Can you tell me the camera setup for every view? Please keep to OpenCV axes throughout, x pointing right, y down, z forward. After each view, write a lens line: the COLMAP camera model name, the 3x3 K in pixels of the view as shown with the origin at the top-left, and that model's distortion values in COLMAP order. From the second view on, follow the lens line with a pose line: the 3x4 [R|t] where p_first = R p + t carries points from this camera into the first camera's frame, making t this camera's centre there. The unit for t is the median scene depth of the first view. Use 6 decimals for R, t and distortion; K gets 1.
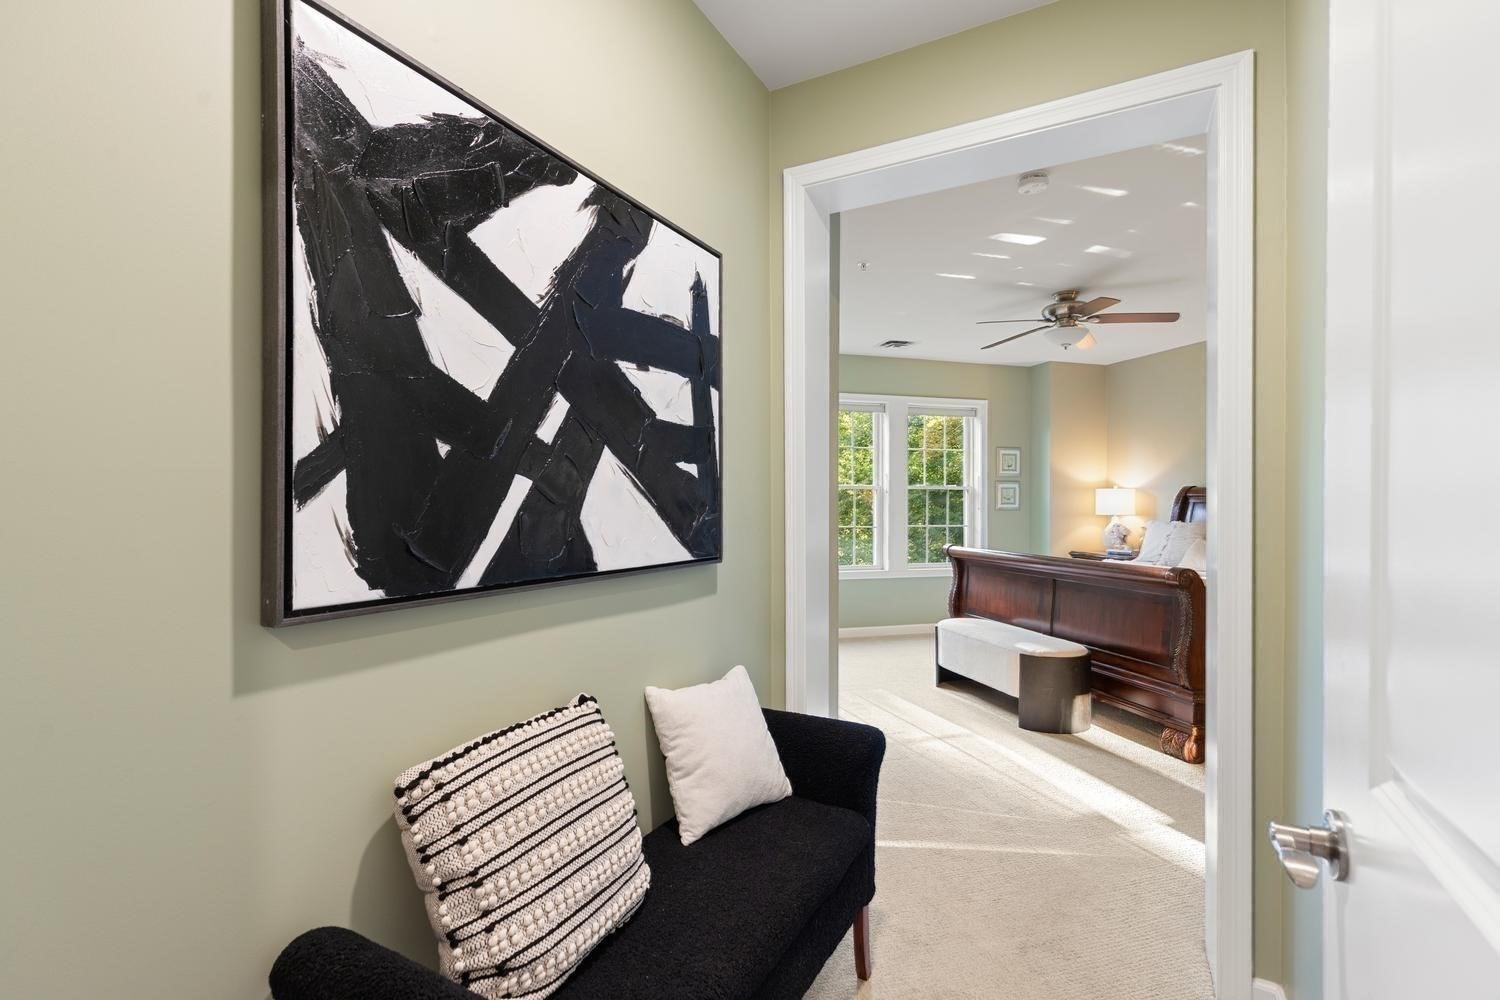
lens RADIAL K [[680.1, 0, 750.0], [0, 680.1, 500.0], [0, 0, 1]] dist [0.005986, -0.000010]
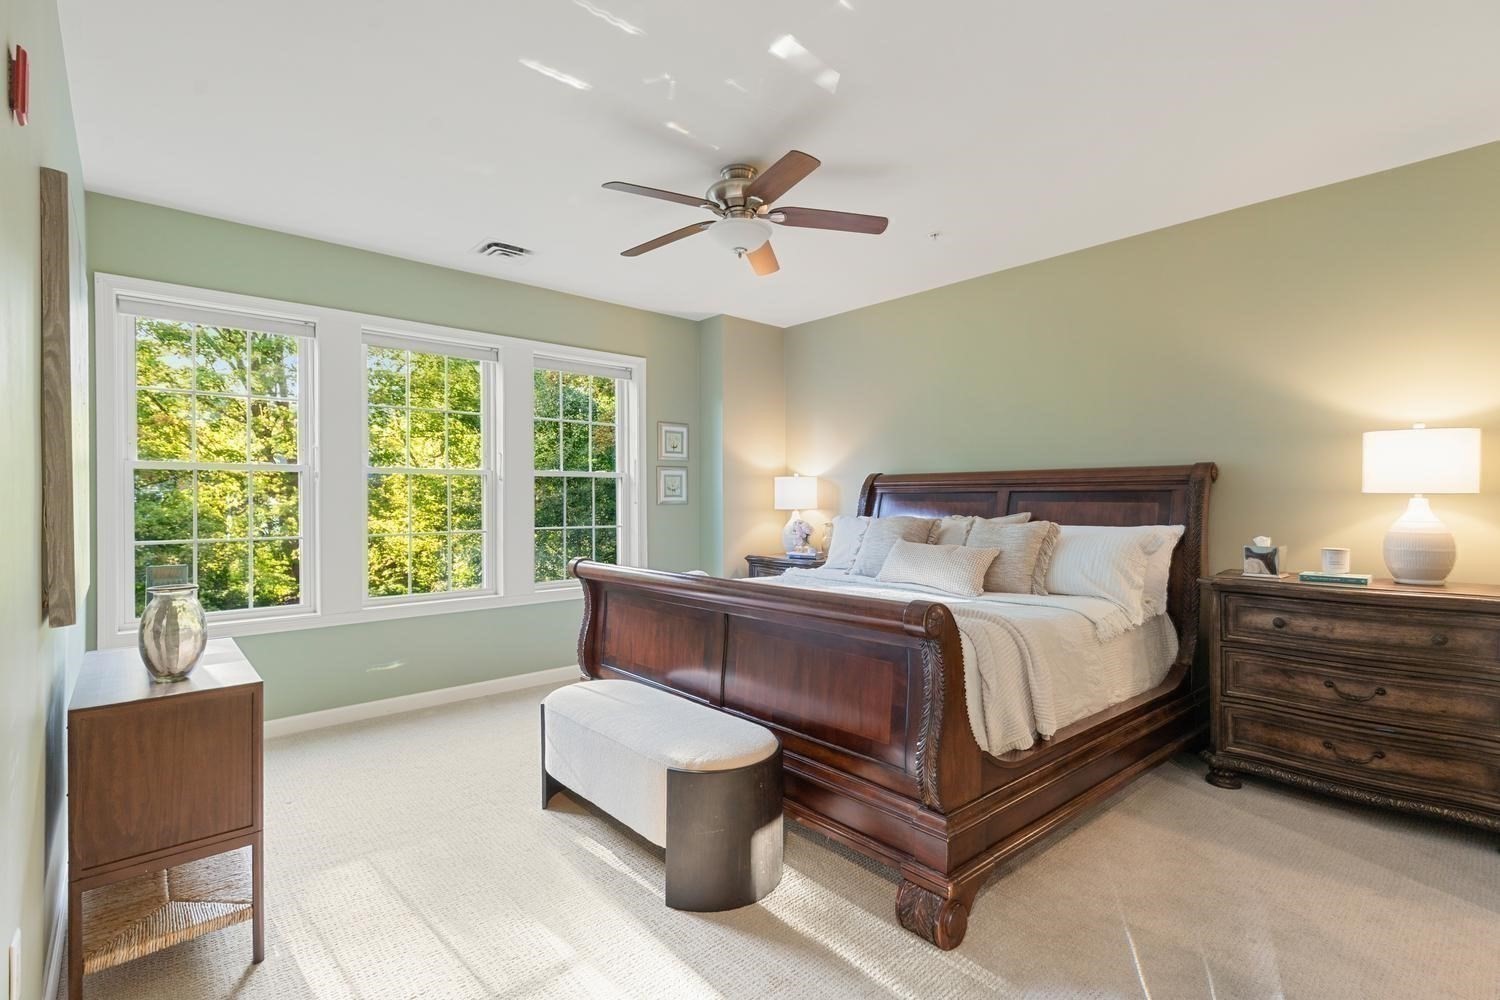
lens RADIAL K [[680.1, 0, 750.0], [0, 680.1, 500.0], [0, 0, 1]] dist [0.005986, -0.000010]
pose [[0.900825, -0.008383, 0.434101, 0.188298], [0.005803, 0.999957, 0.007269, 0.006993], [-0.434143, -0.004029, 0.900835, 0.409949]]
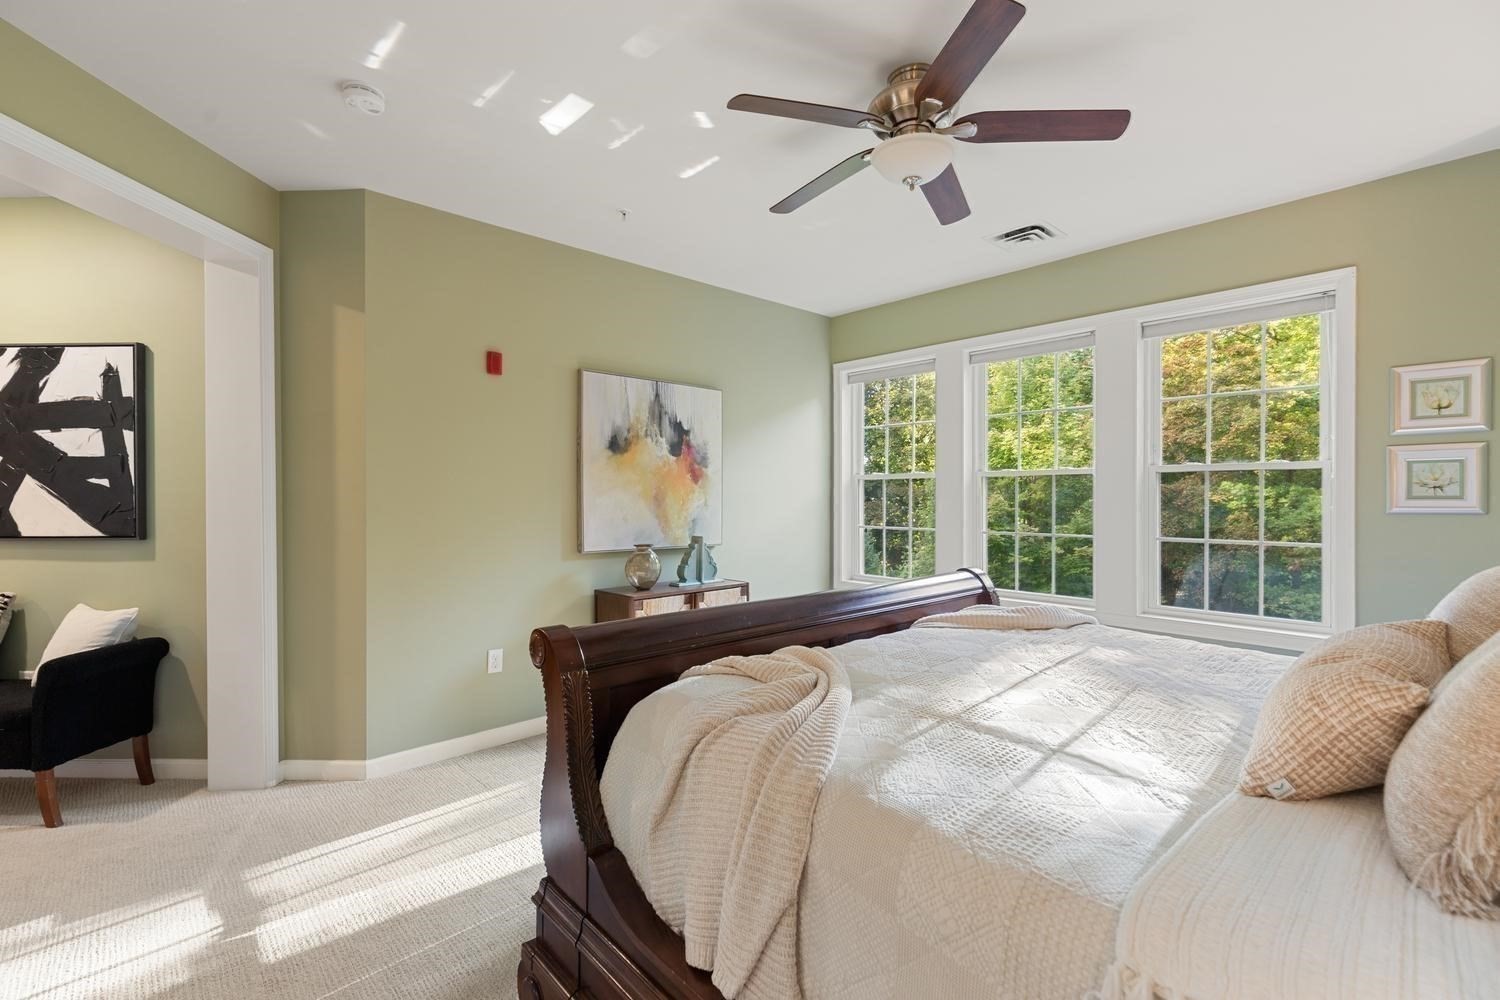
lens RADIAL K [[680.1, 0, 750.0], [0, 680.1, 500.0], [0, 0, 1]] dist [0.005986, -0.000010]
pose [[0.446328, -0.000490, -0.894869, 0.862984], [0.007992, 0.999962, 0.003438, 0.002350], [0.894834, -0.008686, 0.446315, 0.675408]]
